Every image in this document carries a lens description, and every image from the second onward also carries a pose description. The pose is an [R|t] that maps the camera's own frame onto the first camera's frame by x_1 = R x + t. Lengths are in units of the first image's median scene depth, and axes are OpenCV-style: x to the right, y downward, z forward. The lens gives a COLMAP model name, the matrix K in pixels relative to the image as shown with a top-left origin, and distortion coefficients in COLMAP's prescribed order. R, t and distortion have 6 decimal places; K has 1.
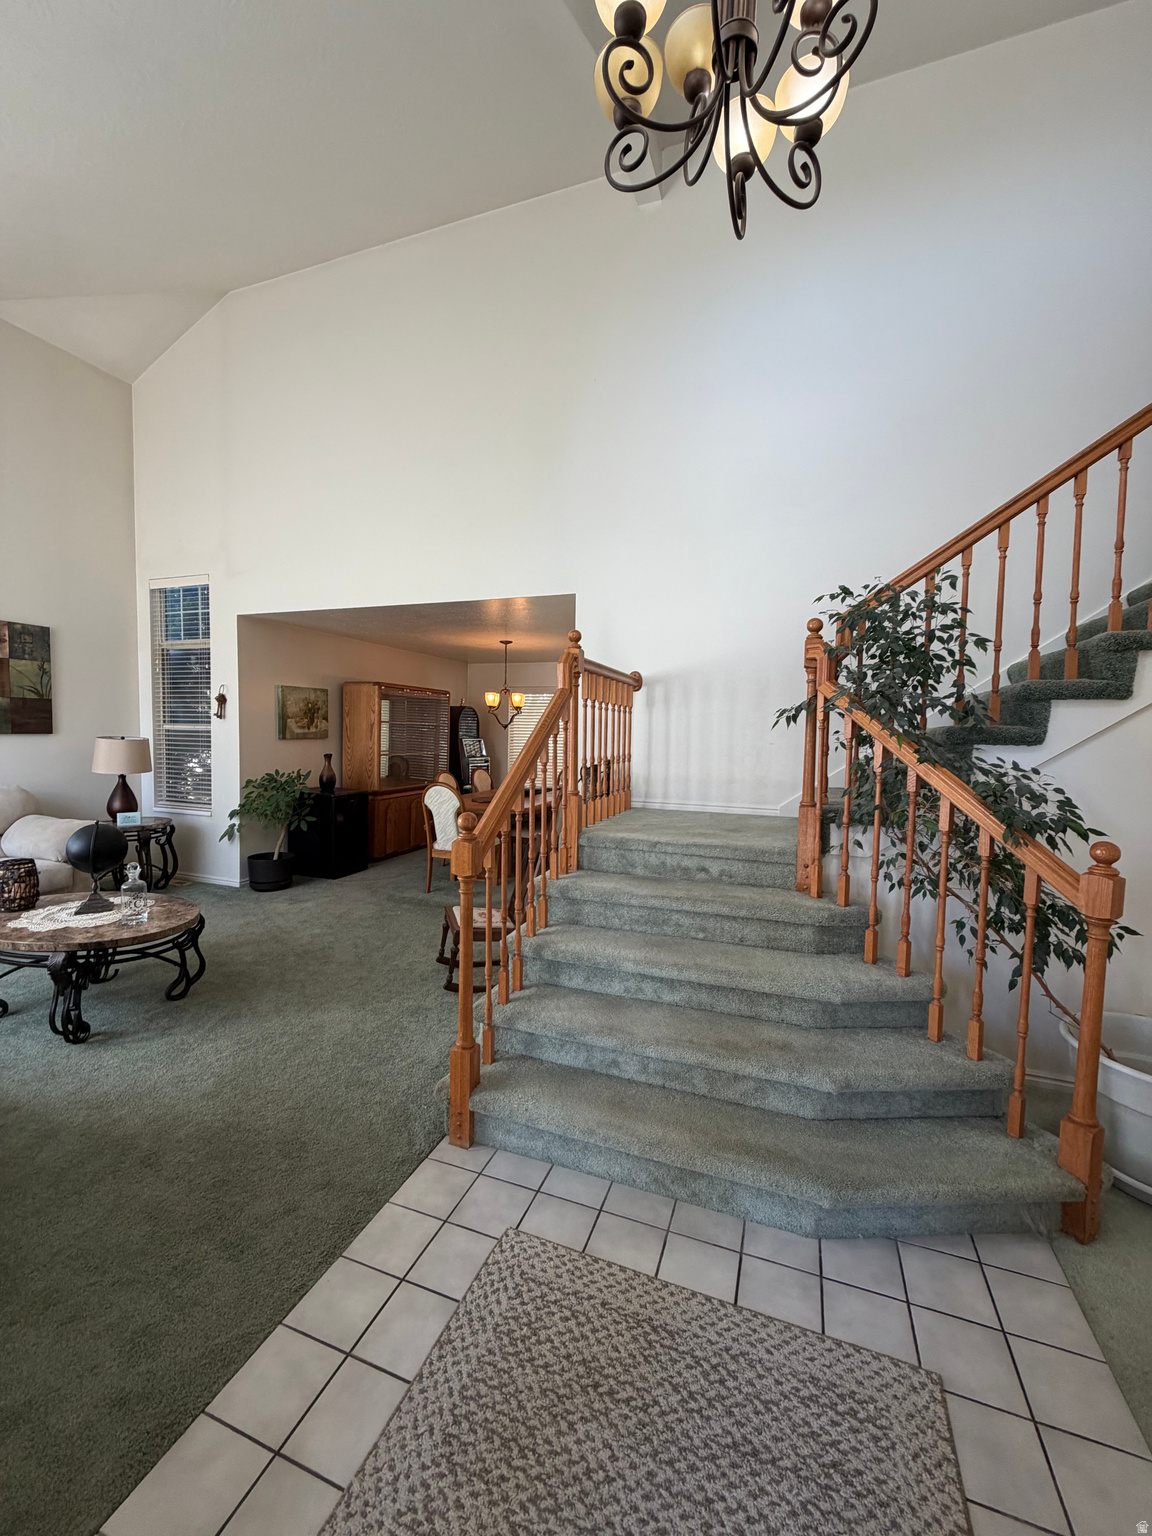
lens RADIAL K [[612.2, 0, 572.6], [0, 612.2, 764.7], [0, 0, 1]] dist [-0.001516, -0.000088]
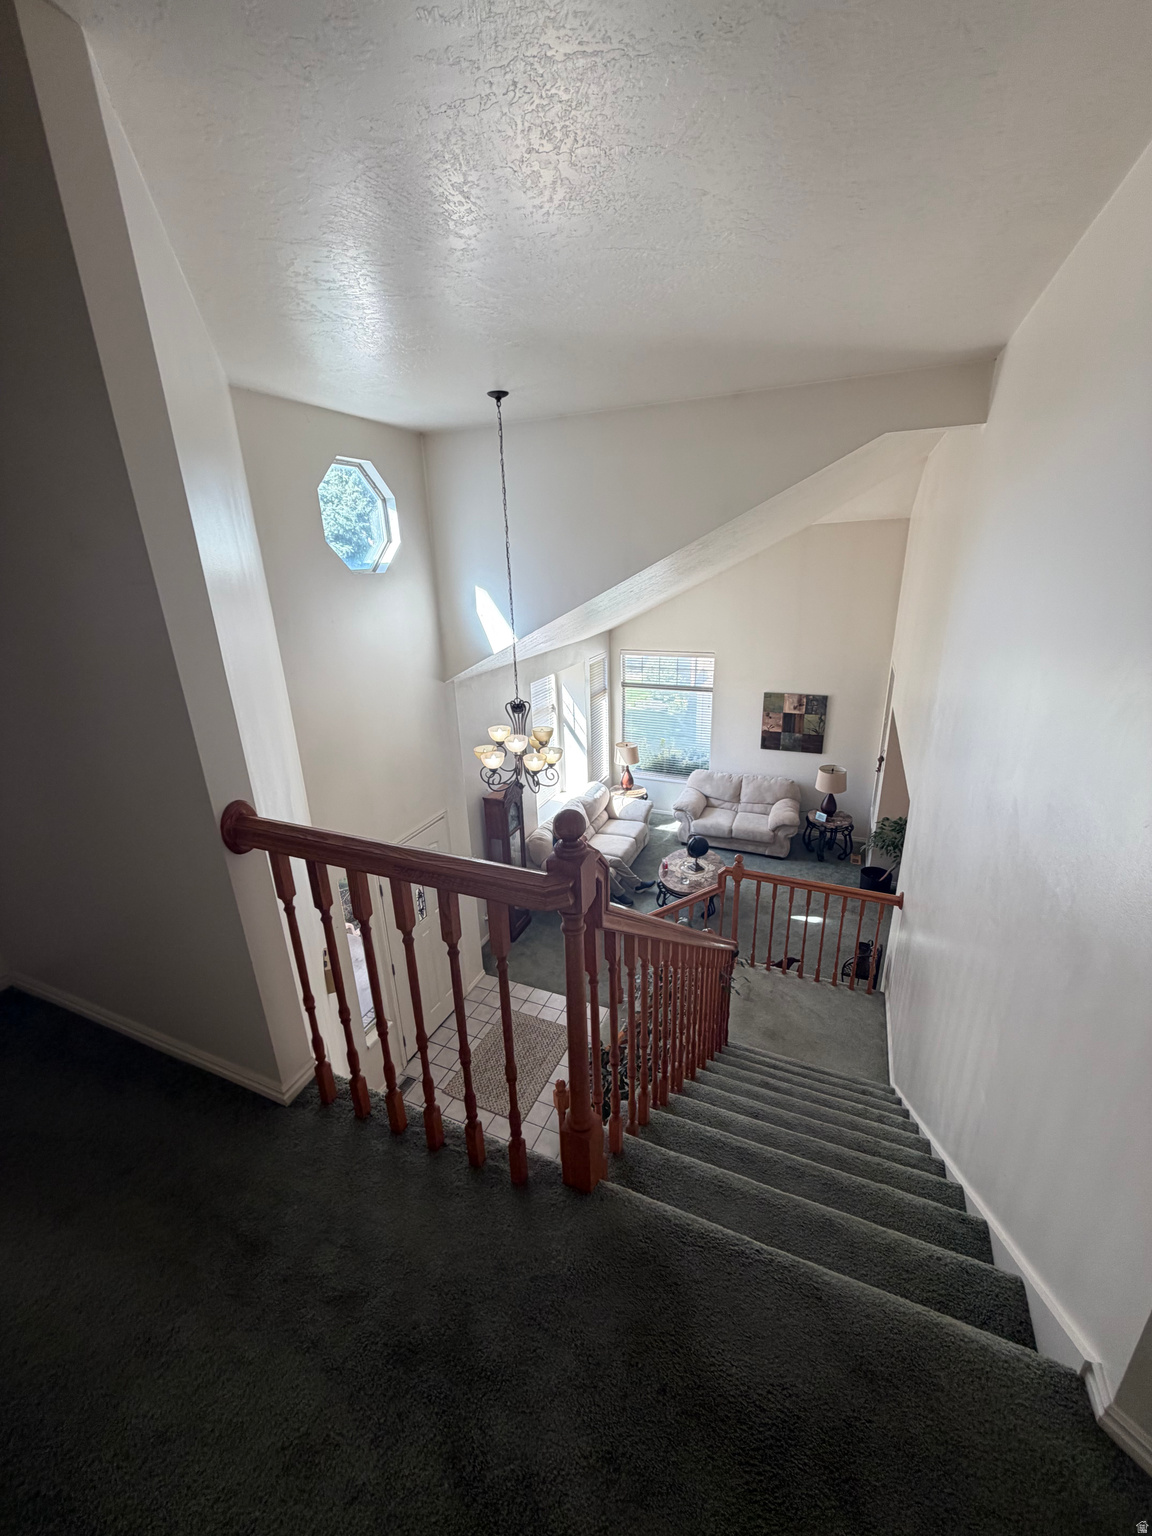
lens RADIAL K [[612.2, 0, 577.1], [0, 612.2, 766.5], [0, 0, 1]] dist [-0.001516, -0.000088]
pose [[-0.058533, 0.319115, -0.945907, 0.890397], [-0.026405, 0.946705, 0.321018, -0.573194], [0.997936, 0.043767, -0.046987, 0.381351]]
